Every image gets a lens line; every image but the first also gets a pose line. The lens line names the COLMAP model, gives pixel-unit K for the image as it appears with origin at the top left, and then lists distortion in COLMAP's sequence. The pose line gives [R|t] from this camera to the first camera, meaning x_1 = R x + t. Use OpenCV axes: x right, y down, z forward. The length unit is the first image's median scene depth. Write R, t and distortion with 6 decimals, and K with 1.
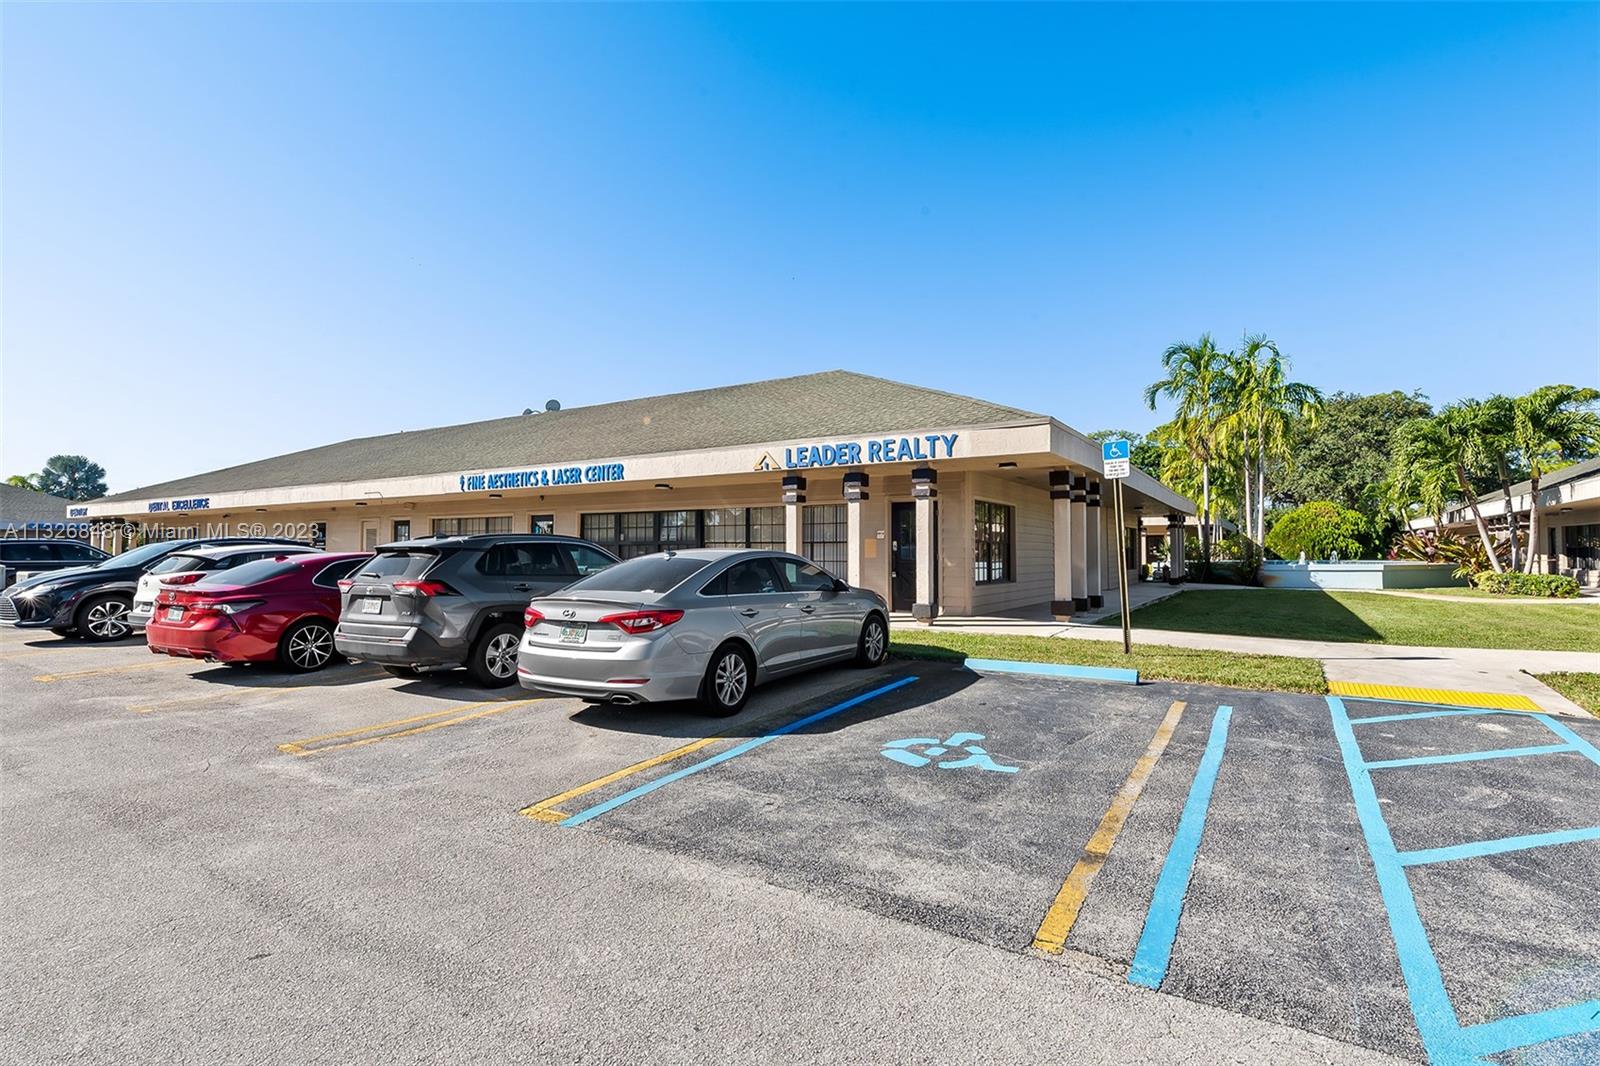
lens RADIAL K [[741.0, 0, 832.3], [0, 741.0, 531.2], [0, 0, 1]] dist [-0.002465, -0.000990]
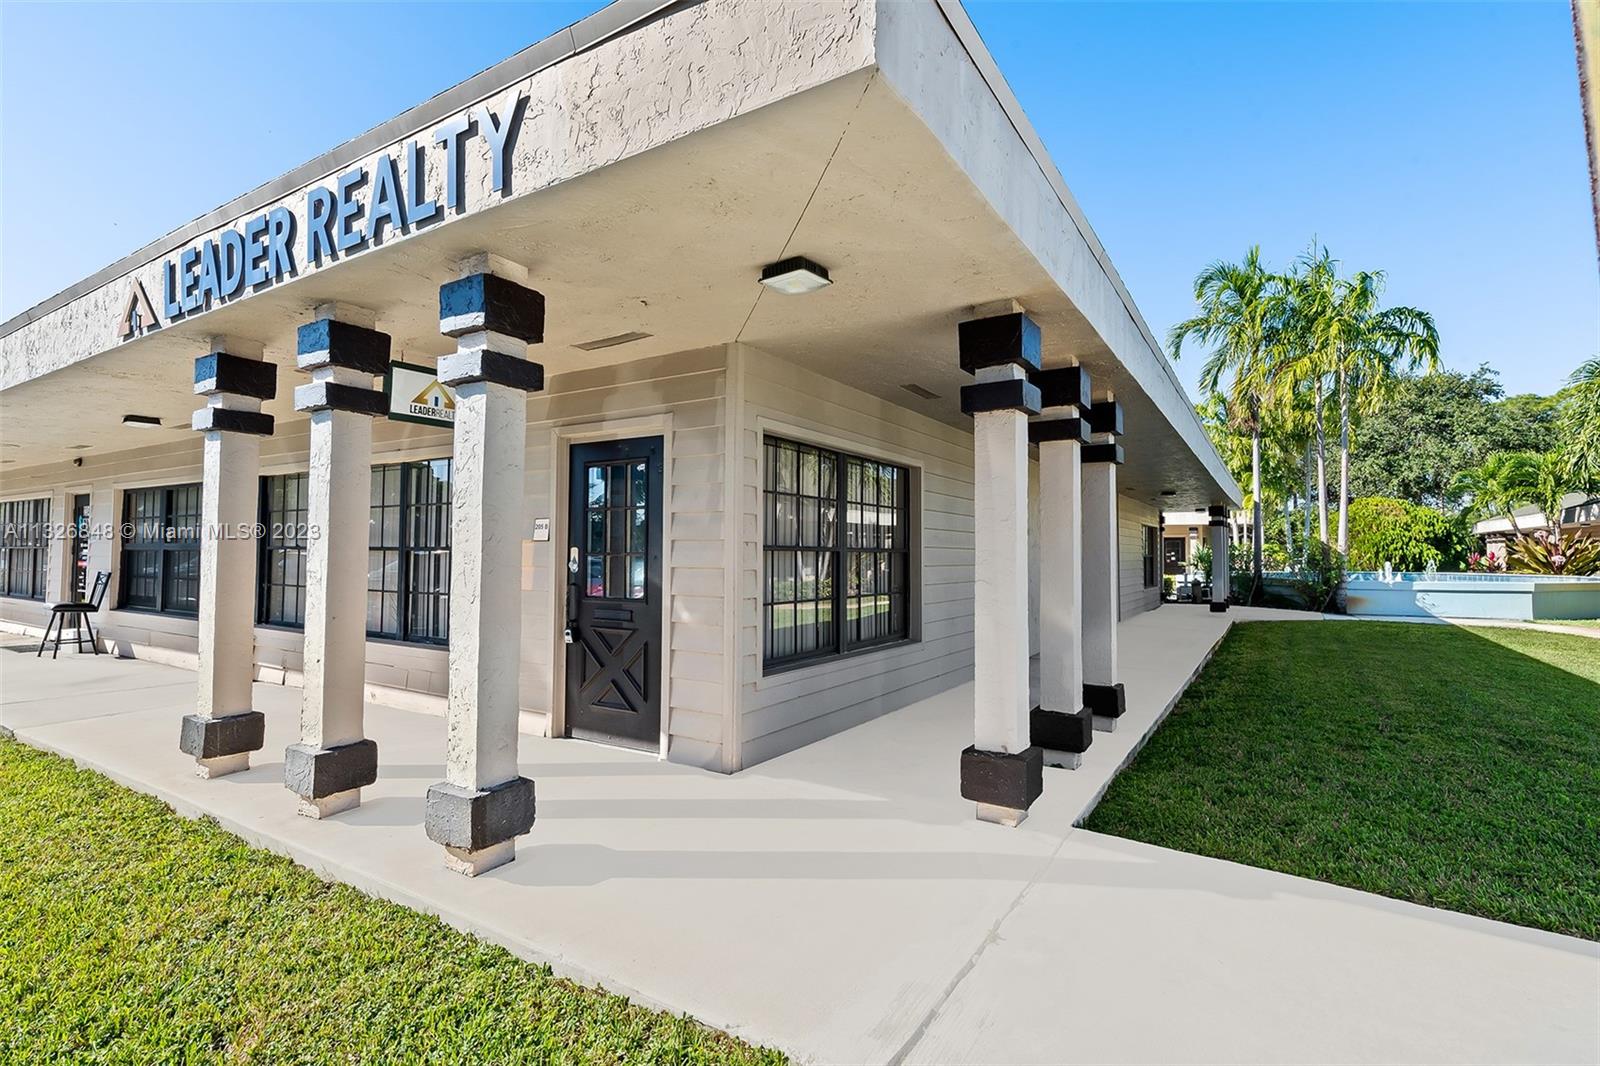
lens RADIAL K [[744.2, 0, 839.6], [0, 744.2, 514.9], [0, 0, 1]] dist [0.001301, -0.000166]
pose [[0.999952, 0.003950, 0.008912, 0.104448], [-0.003724, 0.999676, -0.025171, 0.003054], [-0.009009, 0.025137, 0.999643, 0.300590]]
